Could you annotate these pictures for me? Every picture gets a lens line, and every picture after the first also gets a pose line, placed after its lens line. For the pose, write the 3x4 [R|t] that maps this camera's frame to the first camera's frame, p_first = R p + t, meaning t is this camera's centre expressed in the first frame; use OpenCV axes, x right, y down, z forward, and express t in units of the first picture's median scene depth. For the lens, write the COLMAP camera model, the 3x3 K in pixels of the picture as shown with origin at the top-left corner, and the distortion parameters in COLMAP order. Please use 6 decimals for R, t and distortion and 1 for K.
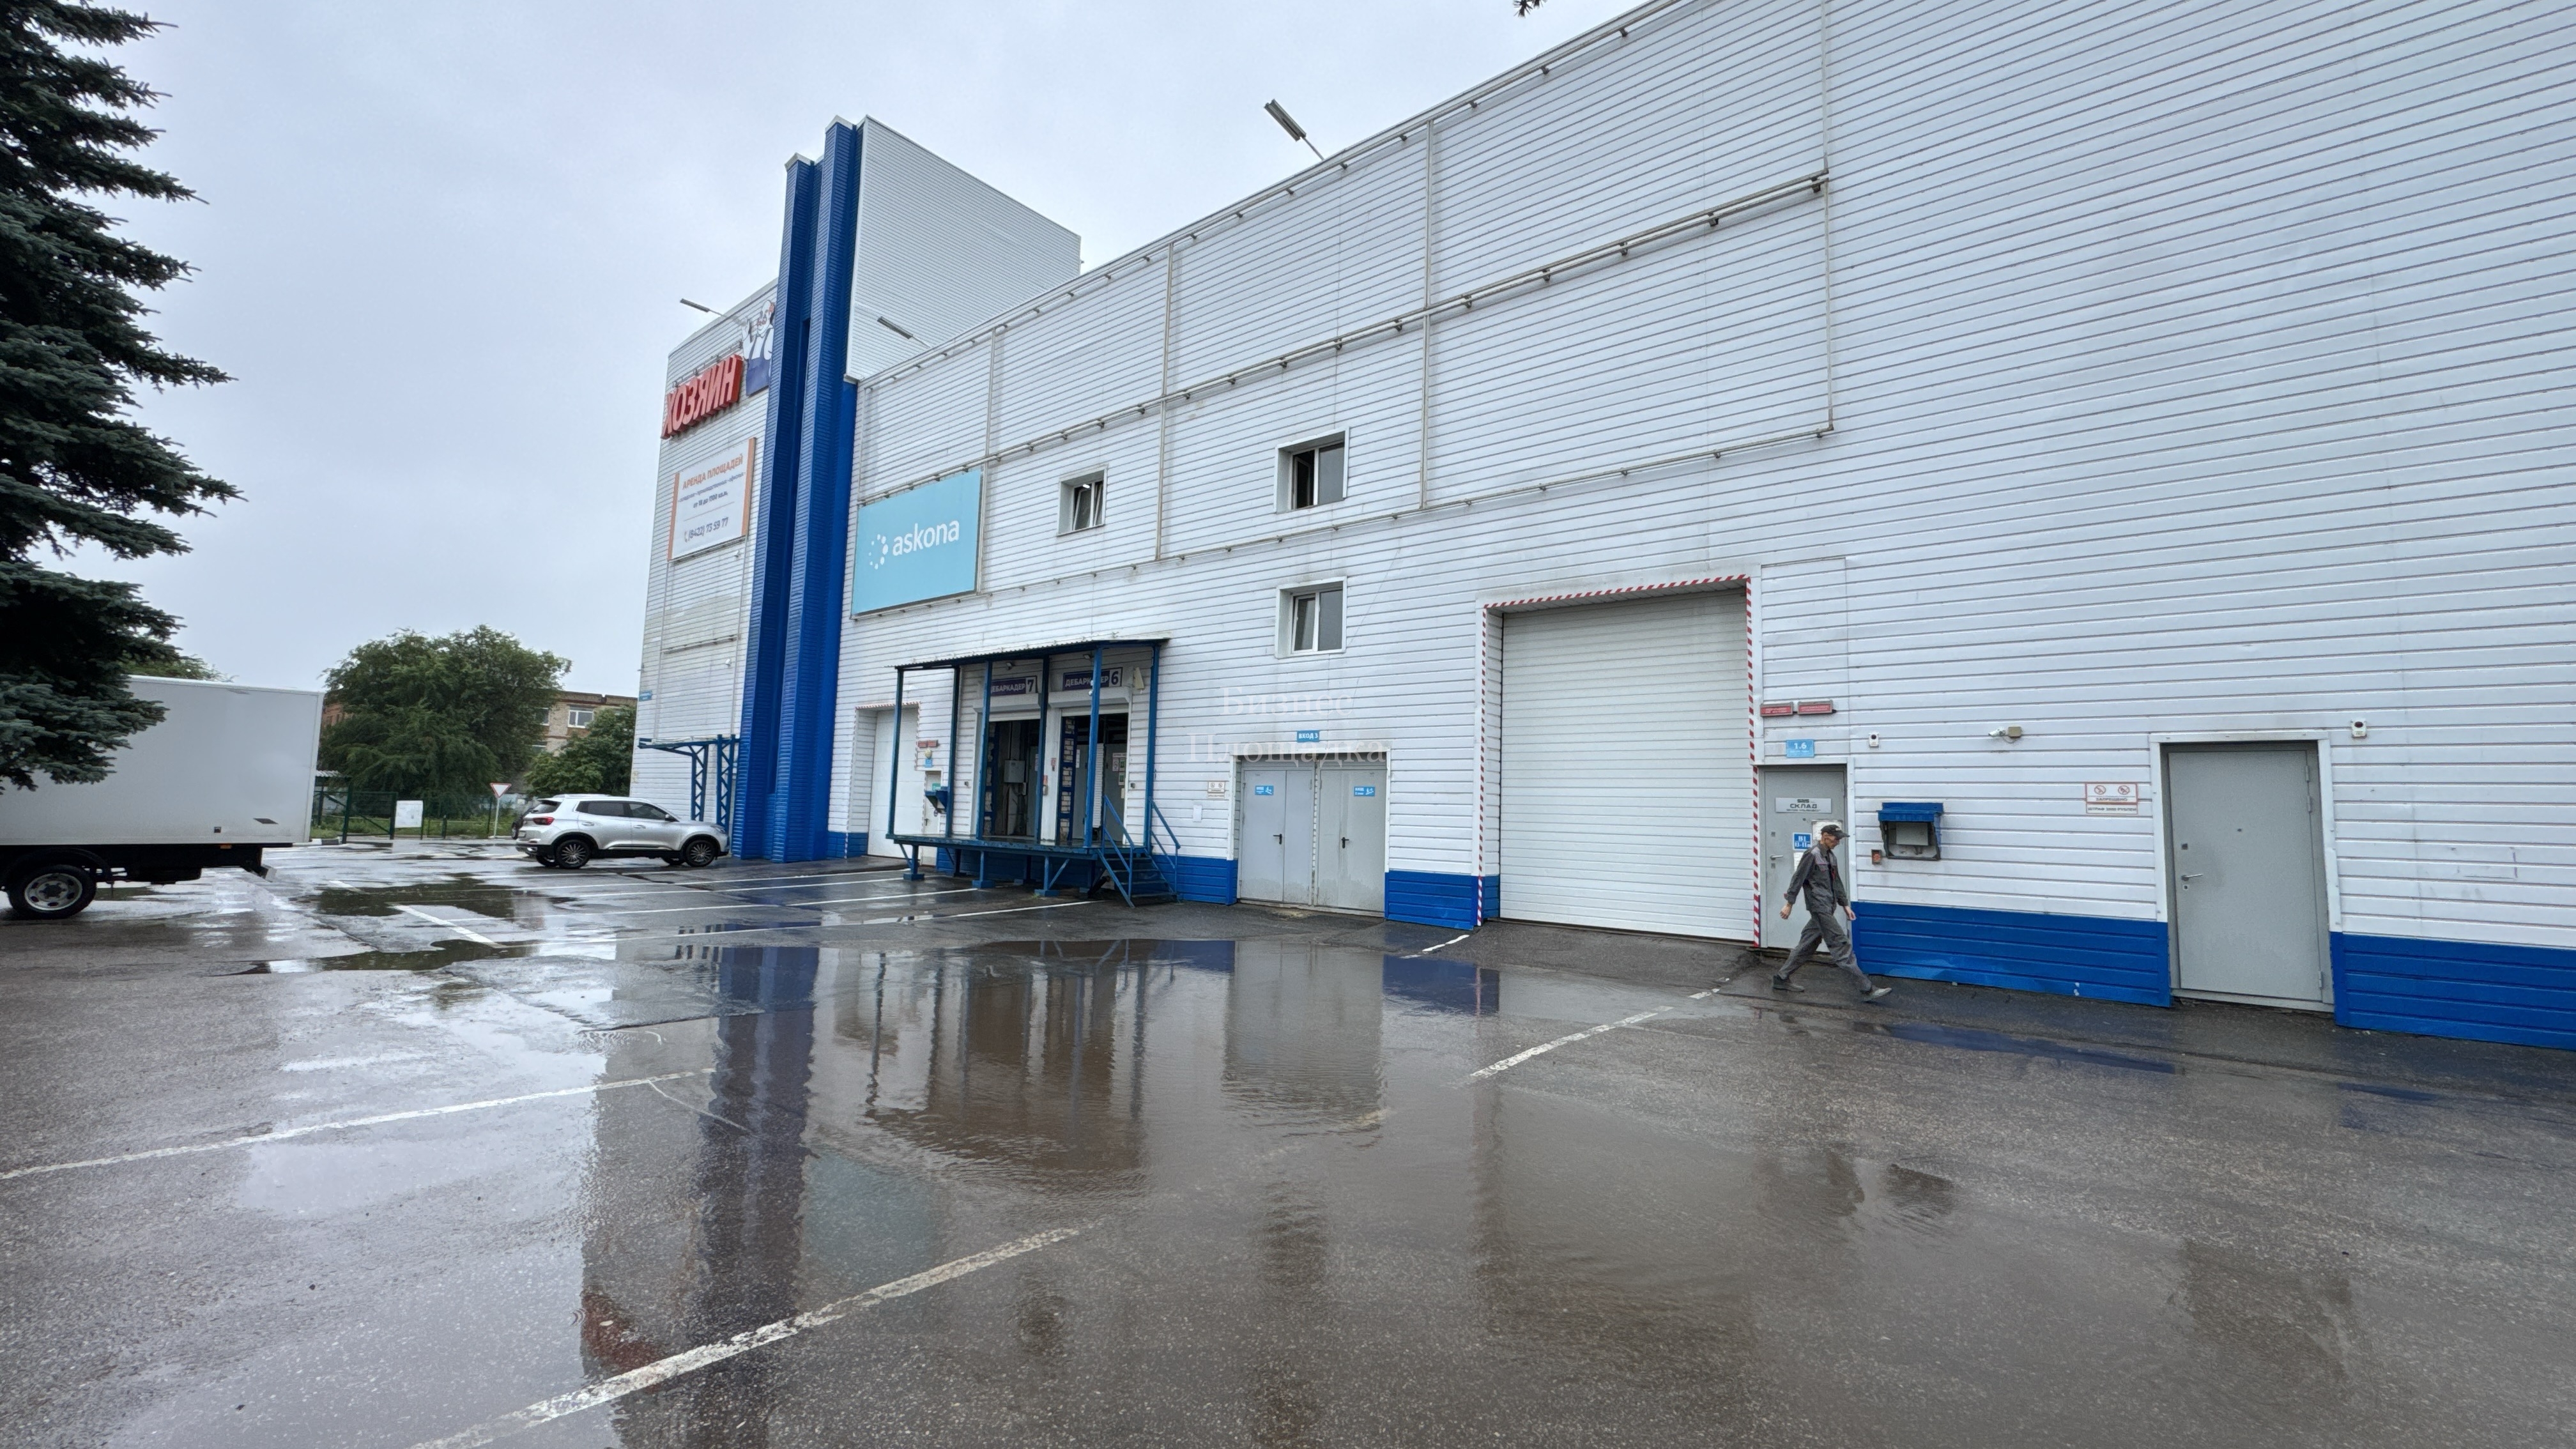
lens RADIAL K [[1027.6, 0, 1273.8], [0, 1027.6, 717.6], [0, 0, 1]] dist [-0.002679, 0.000171]
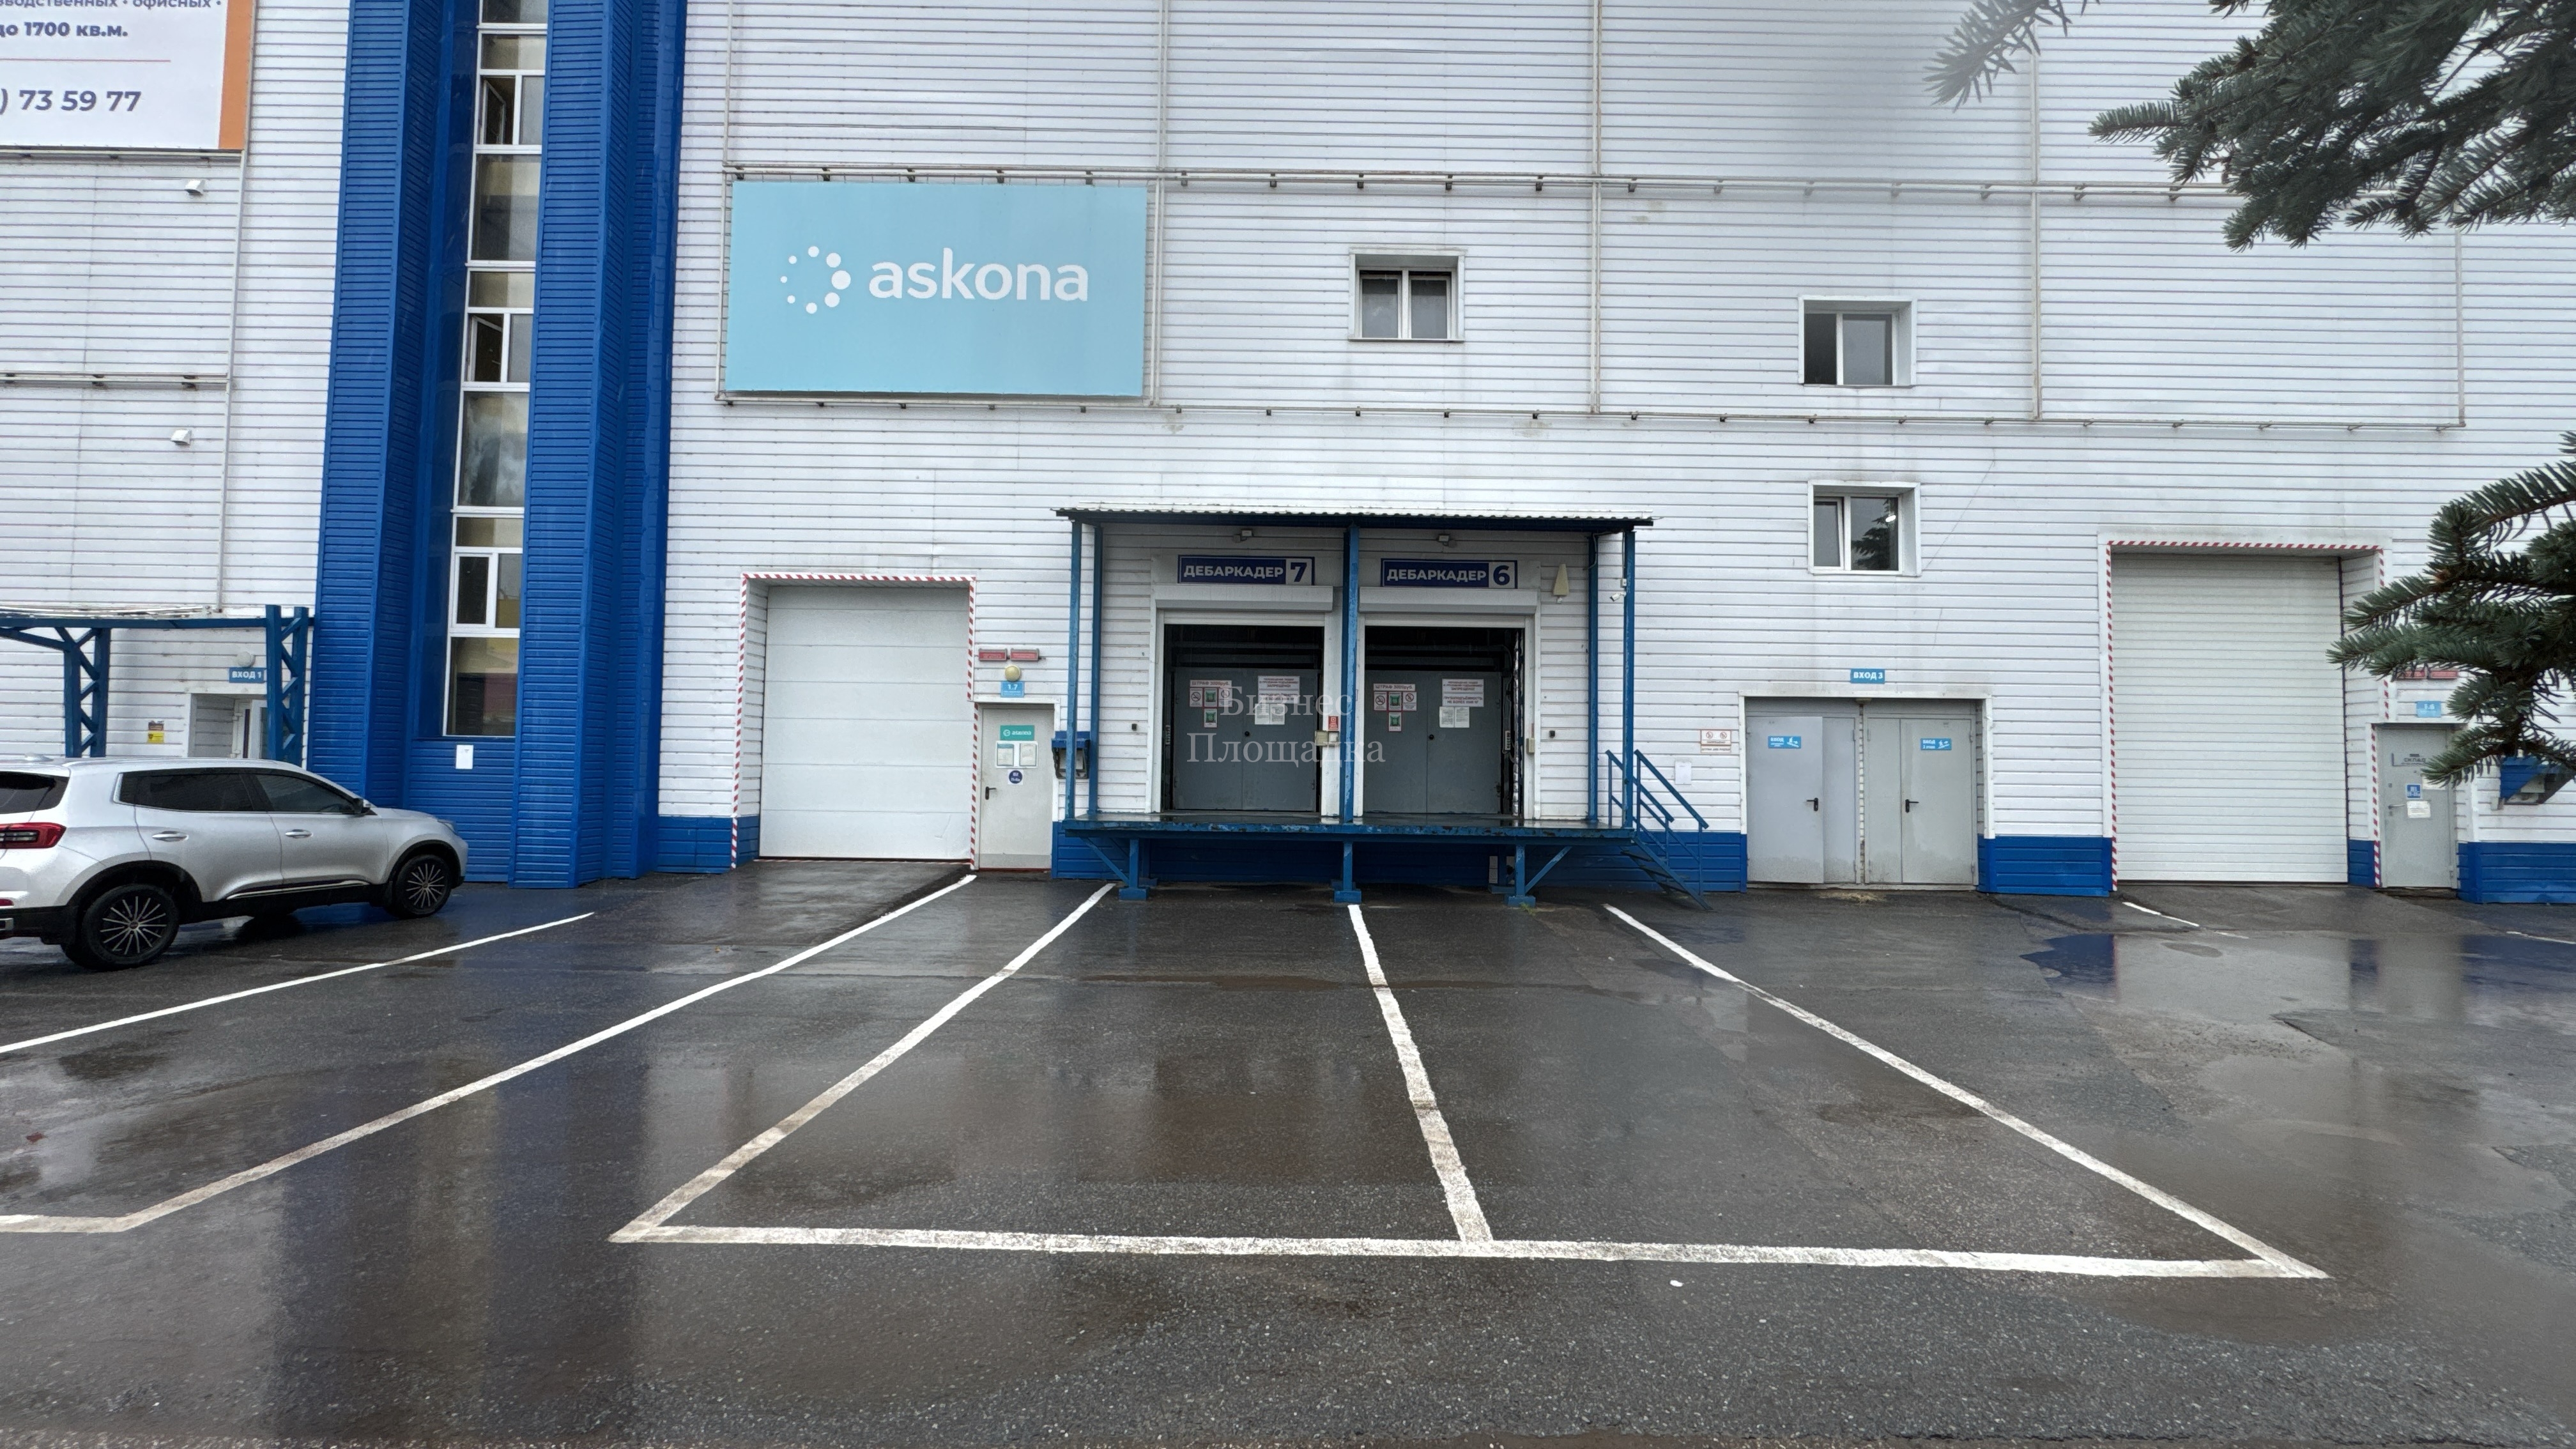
lens RADIAL K [[1027.6, 0, 1290.8], [0, 1027.6, 721.9], [0, 0, 1]] dist [-0.002679, 0.000171]
pose [[0.768179, 0.007174, 0.640195, -0.722938], [-0.051272, 0.997415, 0.050345, 0.032260], [-0.638179, -0.071498, 0.766561, 0.584521]]
